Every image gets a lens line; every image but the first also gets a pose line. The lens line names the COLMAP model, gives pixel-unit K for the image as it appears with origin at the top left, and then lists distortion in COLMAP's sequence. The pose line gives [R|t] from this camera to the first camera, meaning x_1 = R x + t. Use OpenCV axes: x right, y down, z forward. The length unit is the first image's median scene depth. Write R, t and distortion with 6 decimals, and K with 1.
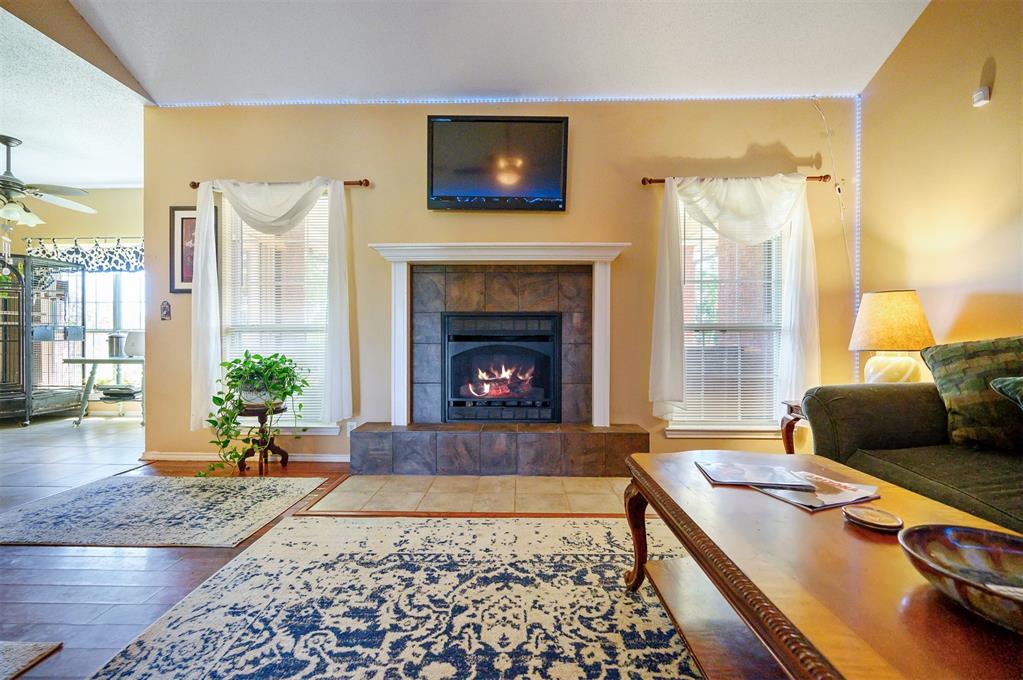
lens RADIAL K [[407.3, 0, 509.6], [0, 407.3, 335.0], [0, 0, 1]] dist [-0.001480, -0.000240]
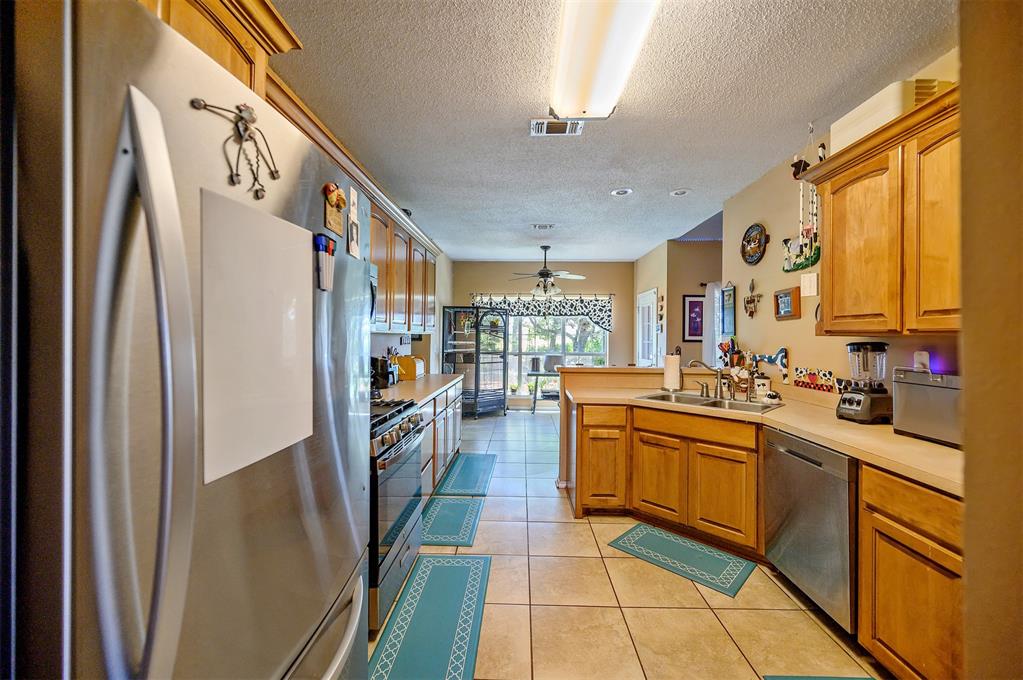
lens RADIAL K [[407.3, 0, 515.0], [0, 407.3, 332.4], [0, 0, 1]] dist [-0.001480, -0.000240]
pose [[0.999942, 0.010153, -0.003729, -1.676452], [-0.010187, 0.999906, -0.009154, -0.128002], [0.003636, 0.009191, 0.999951, -0.893666]]
